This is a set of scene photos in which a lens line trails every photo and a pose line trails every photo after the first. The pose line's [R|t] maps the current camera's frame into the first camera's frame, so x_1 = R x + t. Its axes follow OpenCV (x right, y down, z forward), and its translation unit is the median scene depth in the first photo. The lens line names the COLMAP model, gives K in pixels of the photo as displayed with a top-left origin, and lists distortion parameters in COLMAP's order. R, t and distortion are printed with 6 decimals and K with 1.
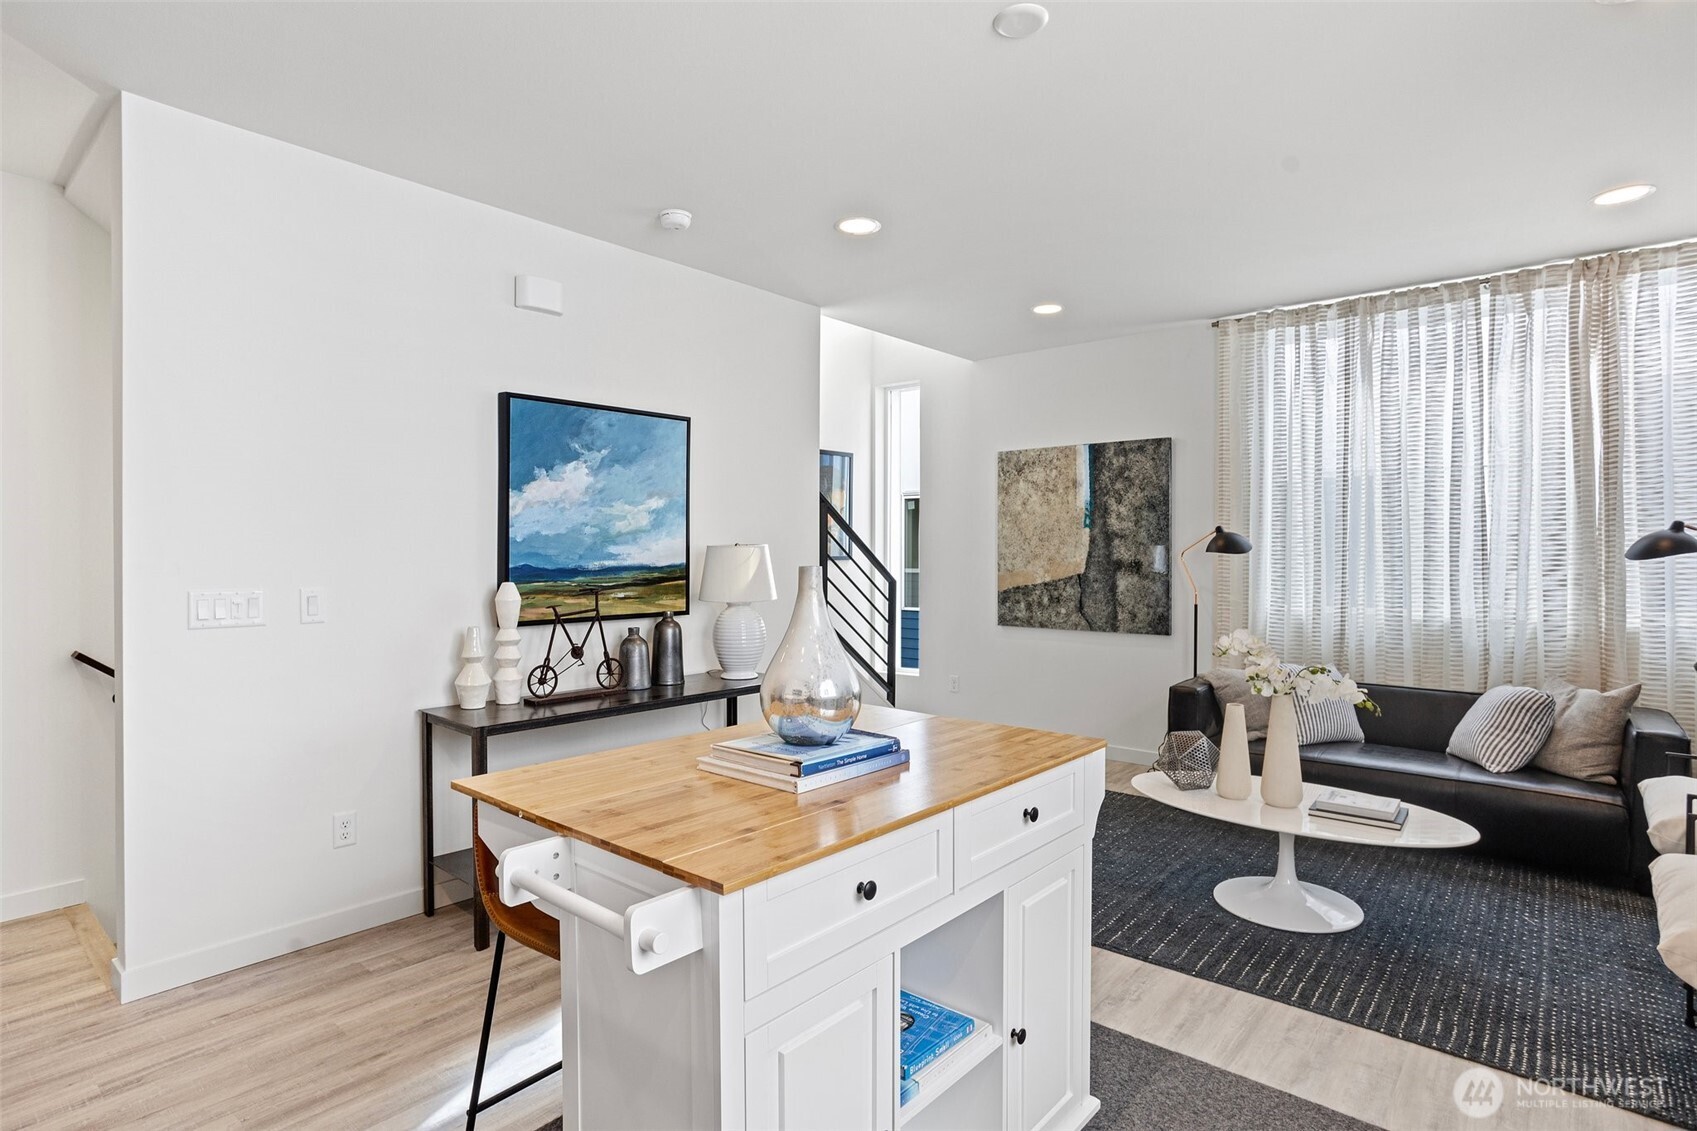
lens RADIAL K [[873.8, 0, 850.5], [0, 873.8, 559.0], [0, 0, 1]] dist [-0.041689, 0.030106]
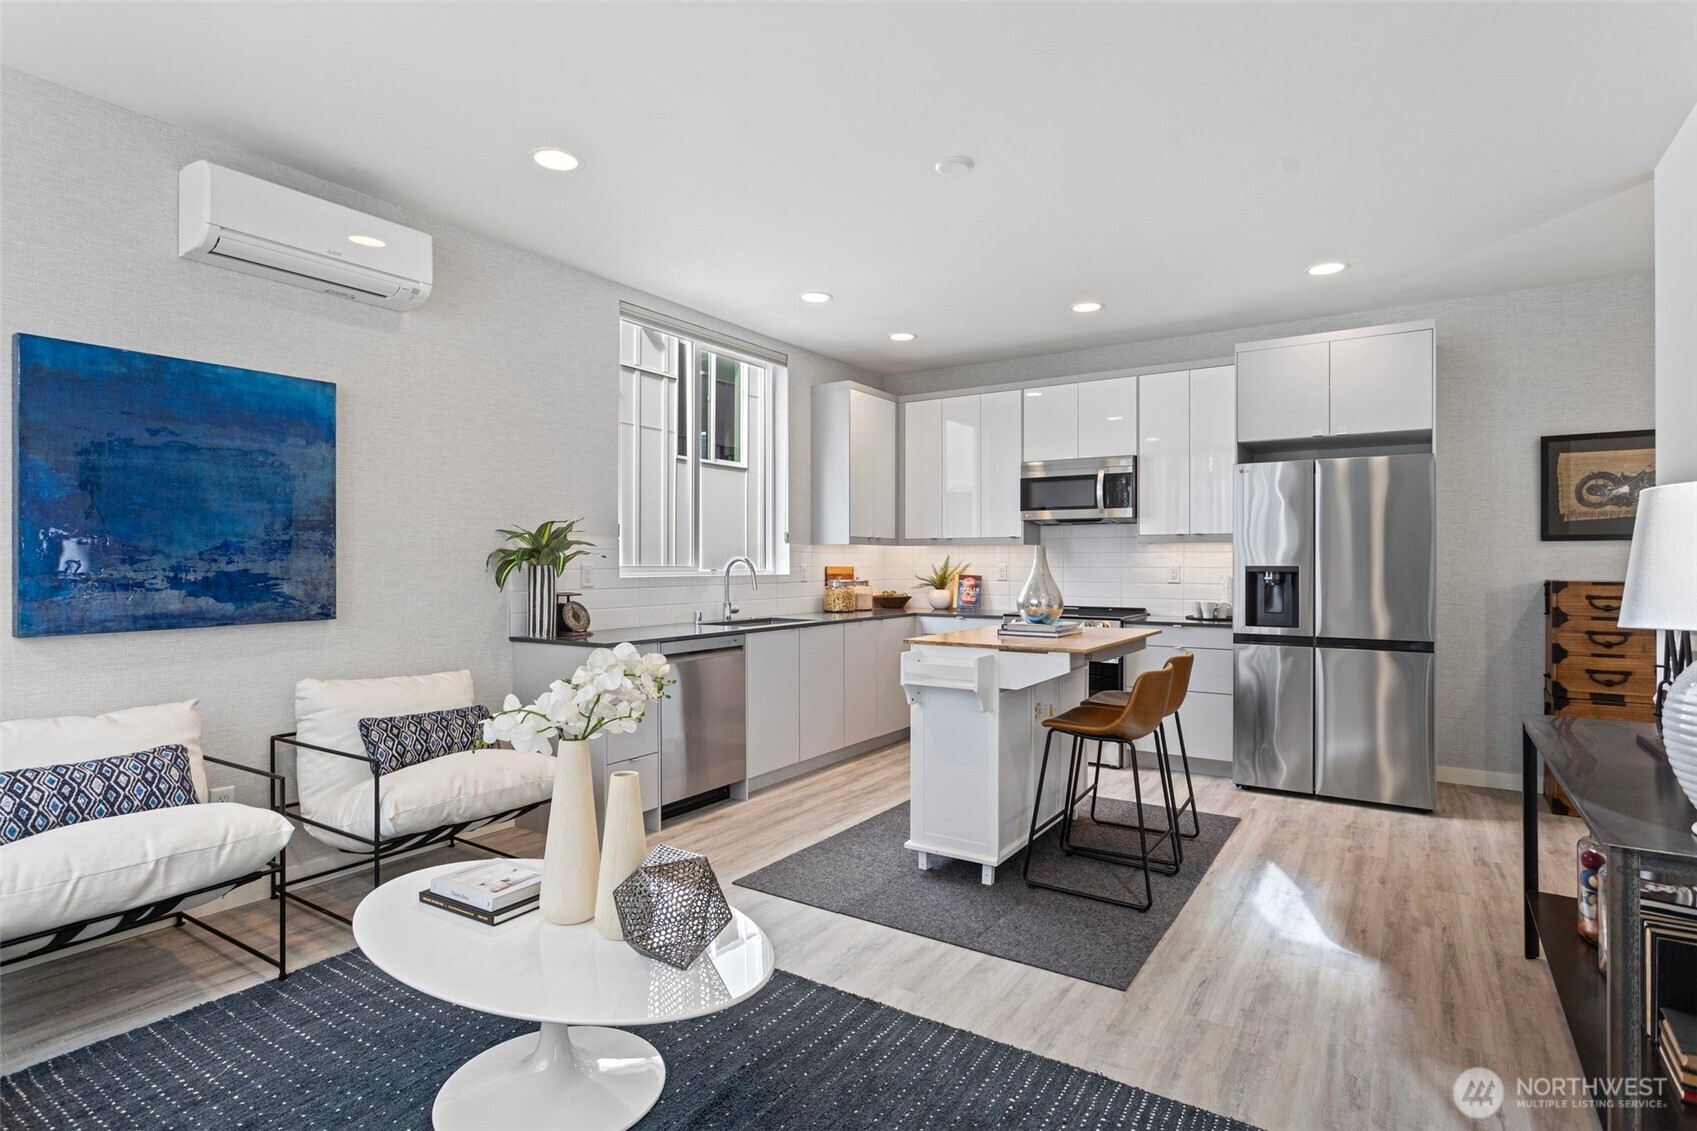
lens RADIAL K [[858.2, 0, 841.7], [0, 858.2, 557.9], [0, 0, 1]] dist [-0.003598, 0.001541]
pose [[-0.992964, -0.003153, -0.118376, 0.284492], [-0.003544, 0.999989, 0.003090, 0.014264], [0.118365, 0.003488, -0.992964, 1.237970]]
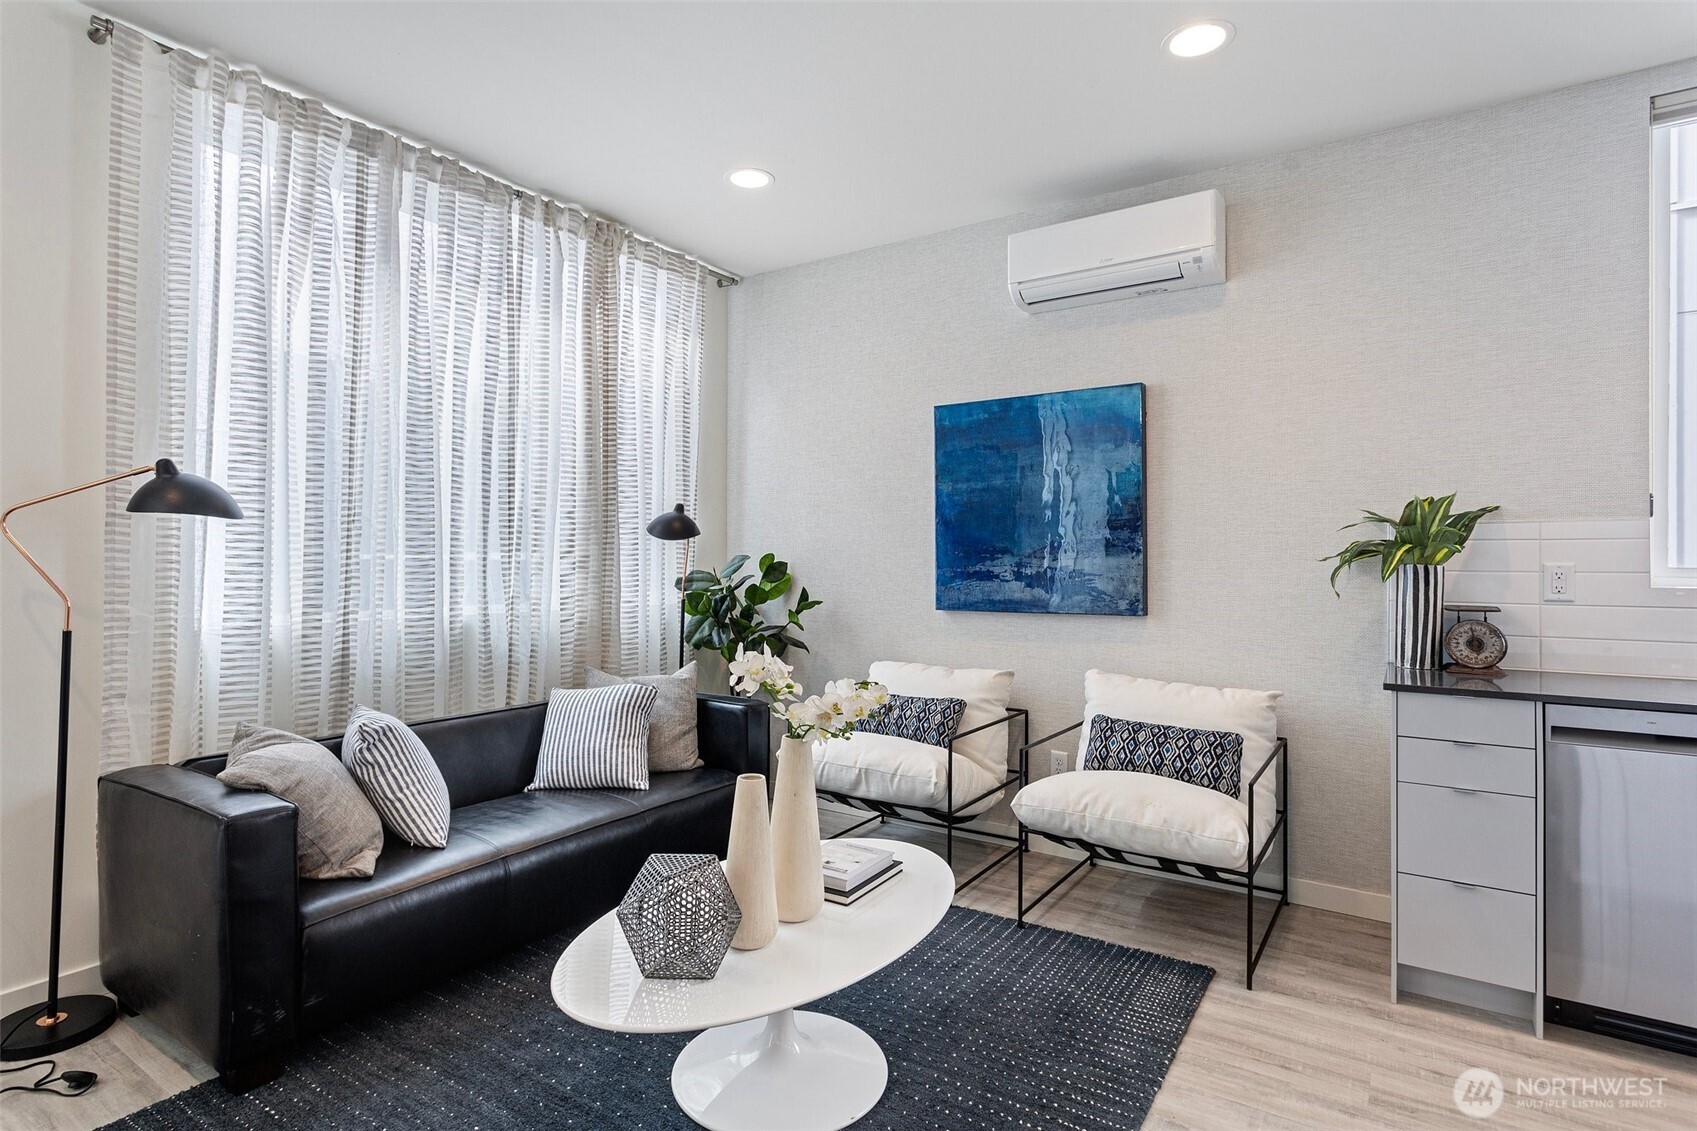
lens RADIAL K [[855.6, 0, 845.5], [0, 855.6, 555.0], [0, 0, 1]] dist [-0.015730, 0.007202]
pose [[-0.118062, 0.004432, 0.992996, -0.089985], [0.003827, 0.999985, -0.004008, 0.019897], [-0.992999, 0.003327, -0.118077, 0.779374]]
